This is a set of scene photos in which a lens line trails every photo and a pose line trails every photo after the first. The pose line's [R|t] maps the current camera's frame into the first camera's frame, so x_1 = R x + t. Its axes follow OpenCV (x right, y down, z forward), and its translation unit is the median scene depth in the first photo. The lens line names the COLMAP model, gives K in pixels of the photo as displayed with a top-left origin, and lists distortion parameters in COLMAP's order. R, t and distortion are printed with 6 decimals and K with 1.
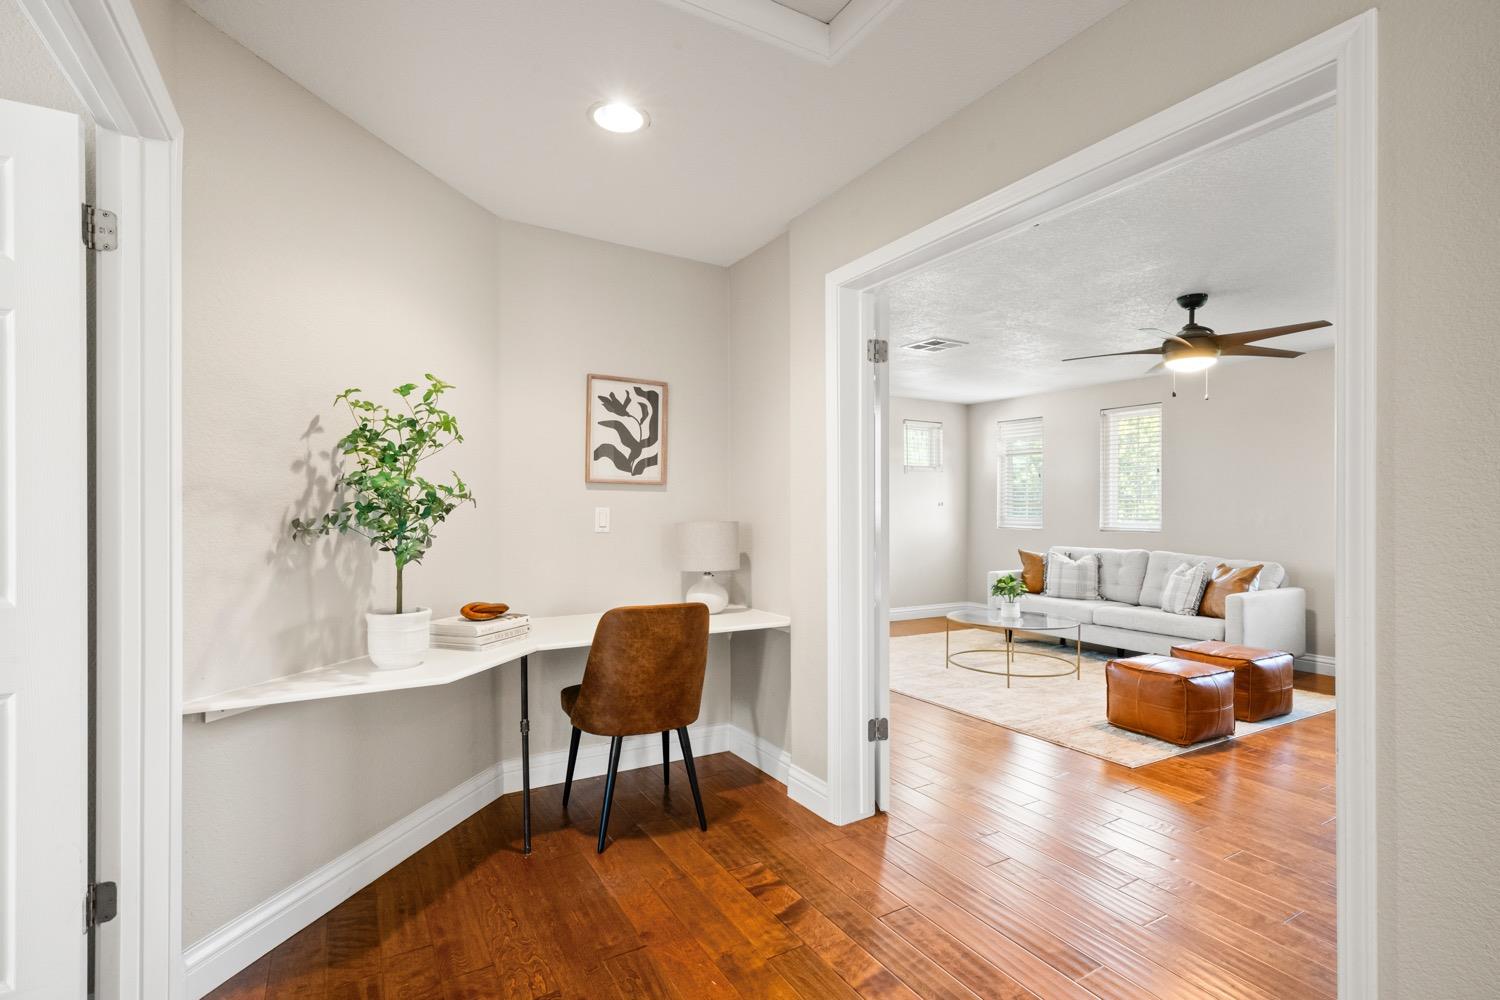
lens RADIAL K [[712.4, 0, 745.9], [0, 712.4, 506.1], [0, 0, 1]] dist [-0.000945, -0.000217]
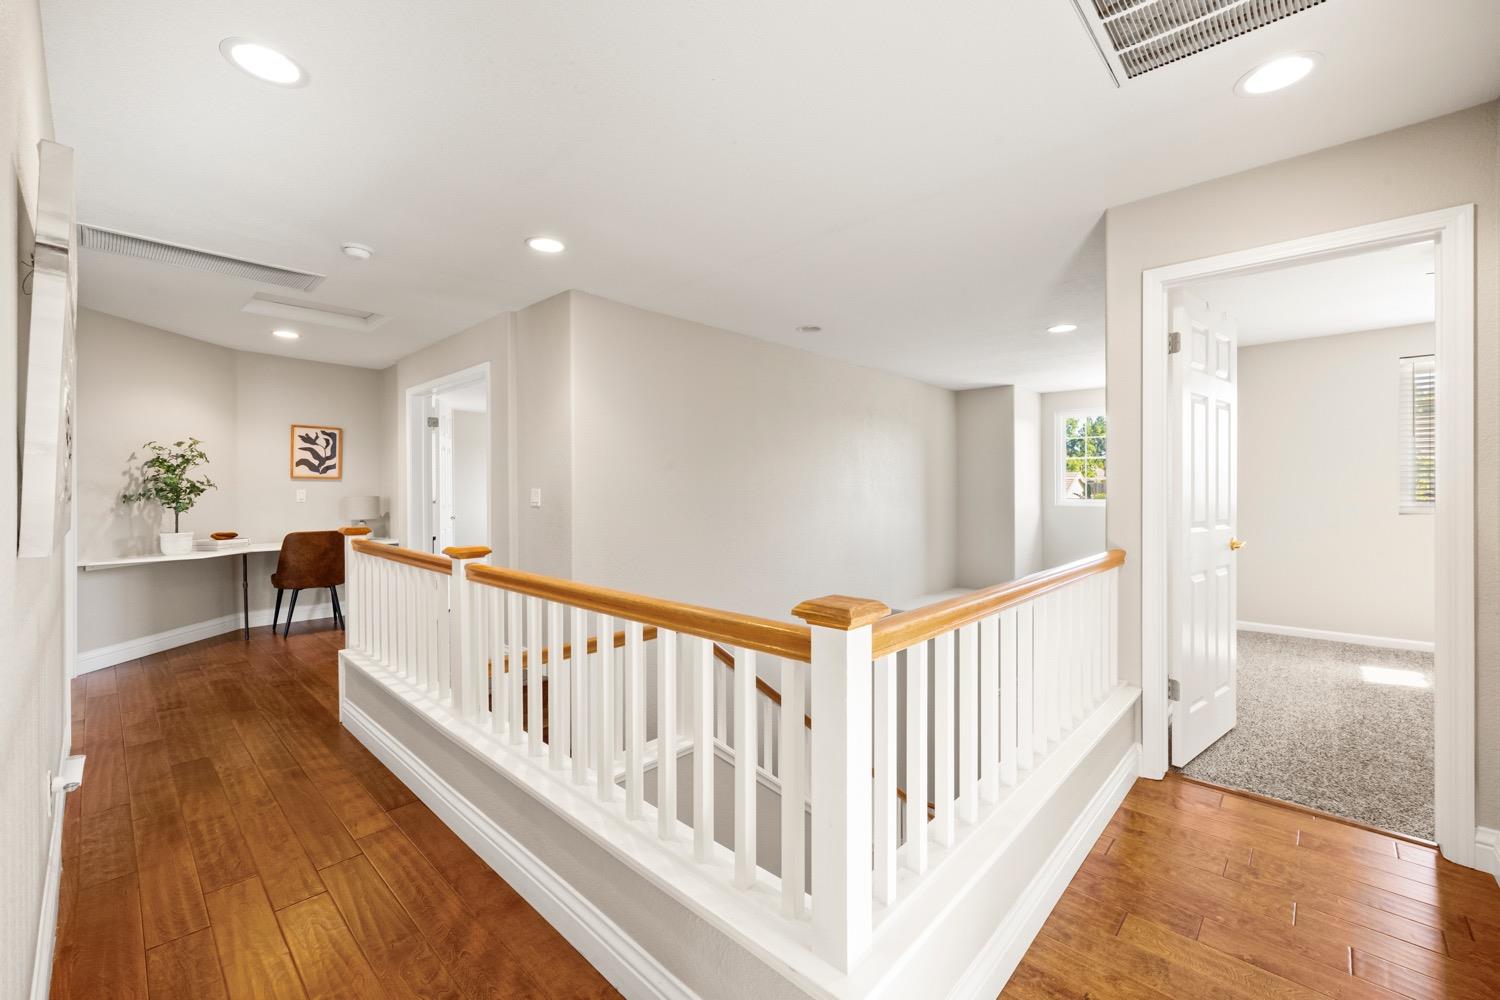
lens RADIAL K [[603.2, 0, 756.8], [0, 603.2, 490.6], [0, 0, 1]] dist [0.002383, 0.000146]
pose [[0.952066, -0.002261, 0.305885, 0.745774], [0.001036, 0.999991, 0.004169, -0.002843], [-0.305892, -0.003652, 0.952059, -1.525731]]
